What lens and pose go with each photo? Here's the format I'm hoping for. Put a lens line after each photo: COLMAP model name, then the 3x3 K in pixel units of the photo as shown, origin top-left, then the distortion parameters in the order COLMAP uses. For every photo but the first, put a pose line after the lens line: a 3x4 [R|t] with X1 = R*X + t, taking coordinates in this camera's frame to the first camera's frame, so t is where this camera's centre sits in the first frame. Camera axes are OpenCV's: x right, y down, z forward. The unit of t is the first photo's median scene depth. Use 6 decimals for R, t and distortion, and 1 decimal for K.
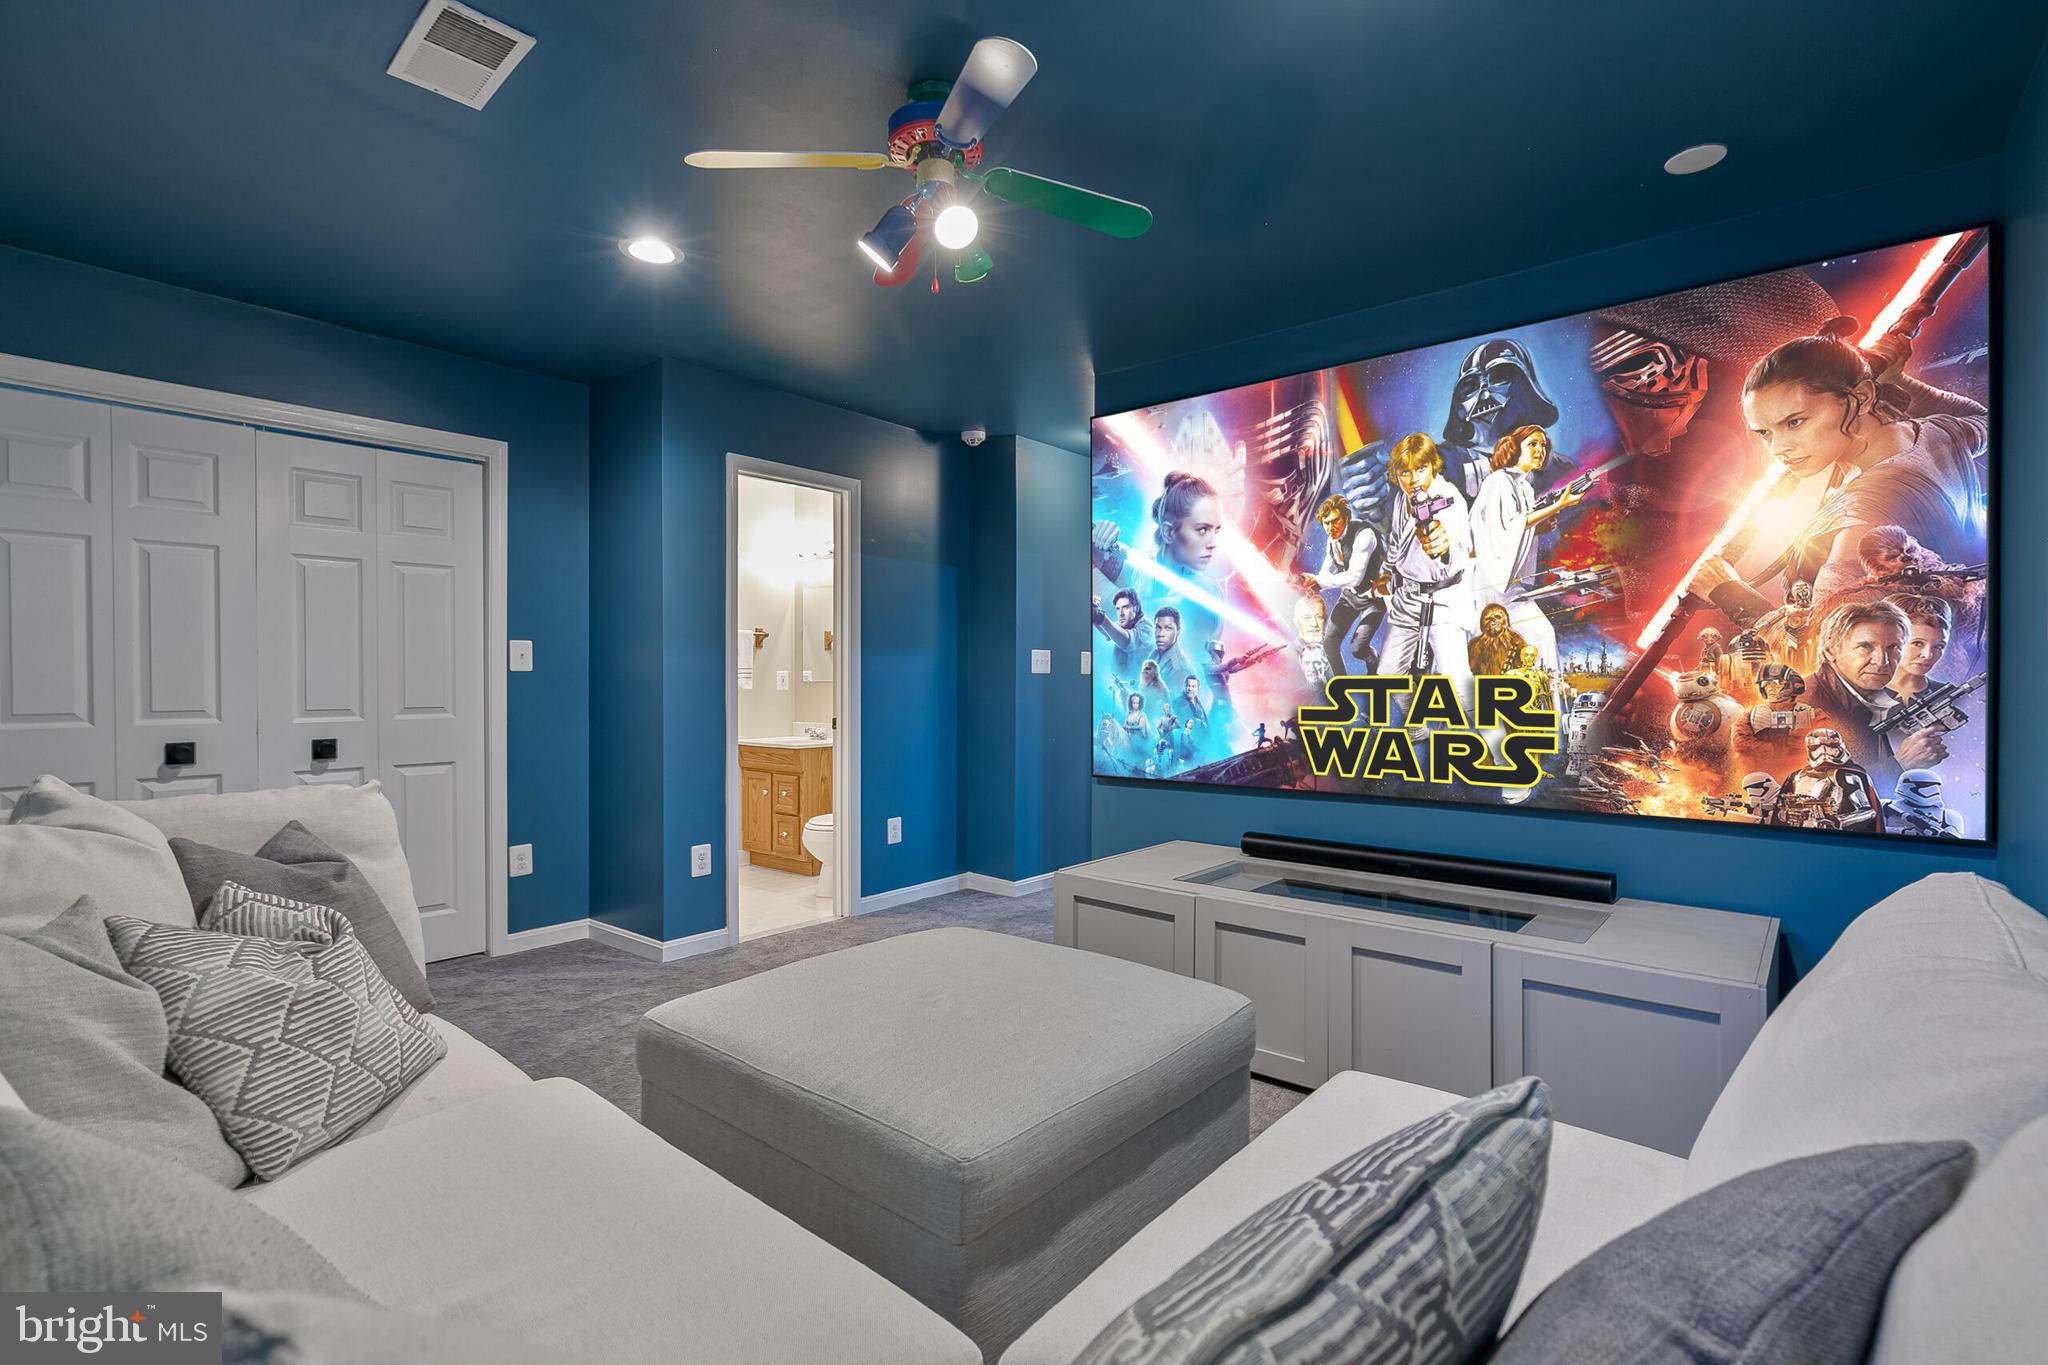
lens RADIAL K [[951.1, 0, 1020.0], [0, 951.1, 688.4], [0, 0, 1]] dist [0.001698, 0.000212]
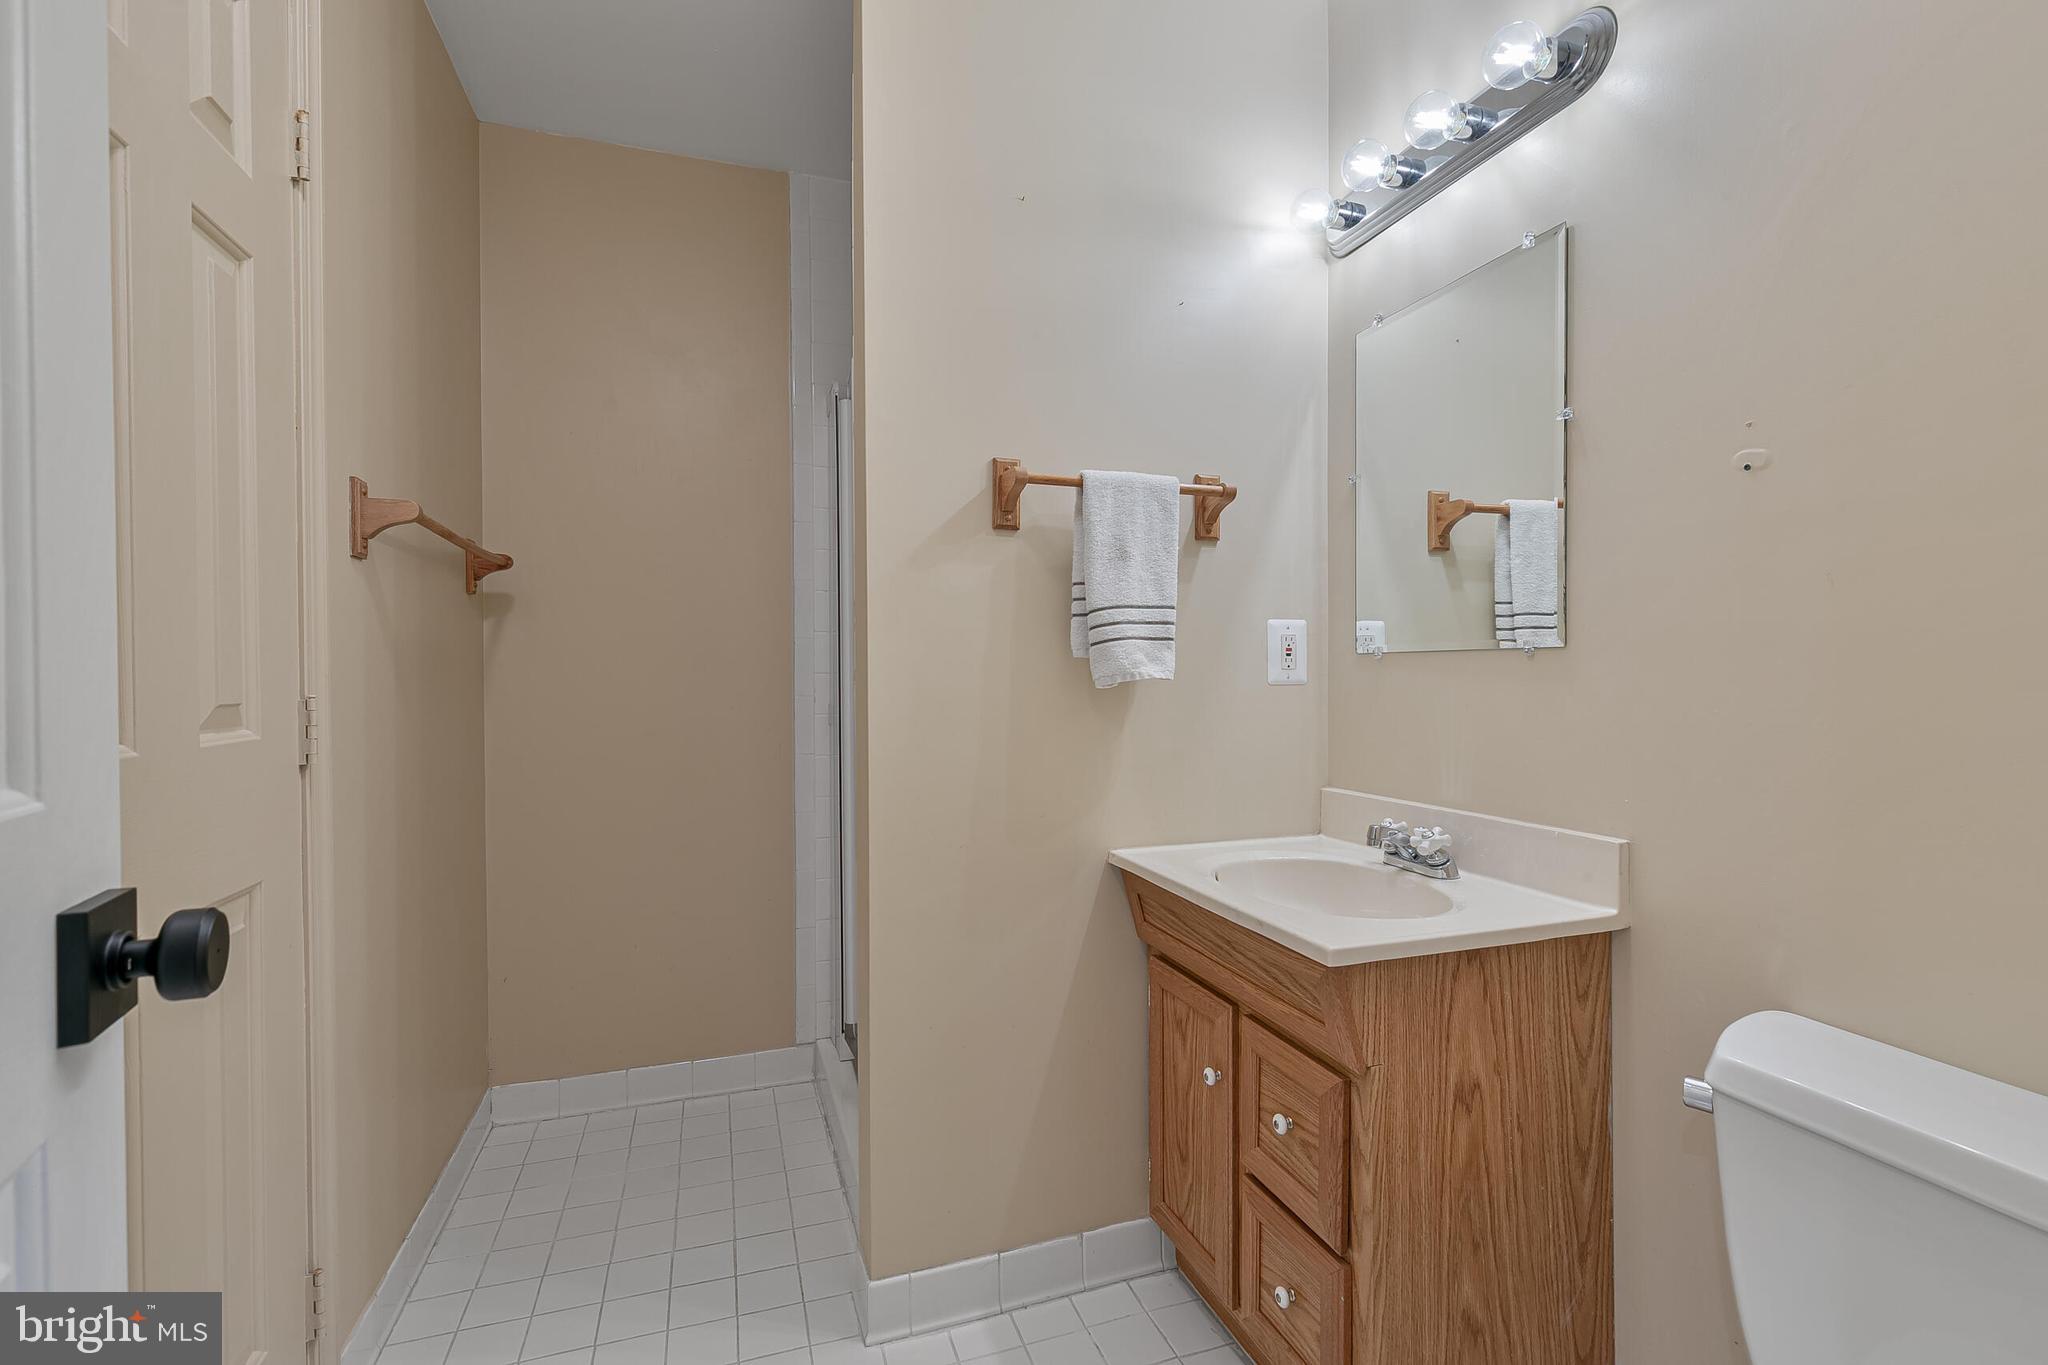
lens RADIAL K [[915.9, 0, 1028.3], [0, 915.9, 677.5], [0, 0, 1]] dist [0.008254, -0.002976]
pose [[0.851624, 0.000349, -0.524154, -0.171352], [0.001011, 0.999997, 0.002308, -0.000690], [0.524153, -0.002495, 0.851621, 0.726933]]
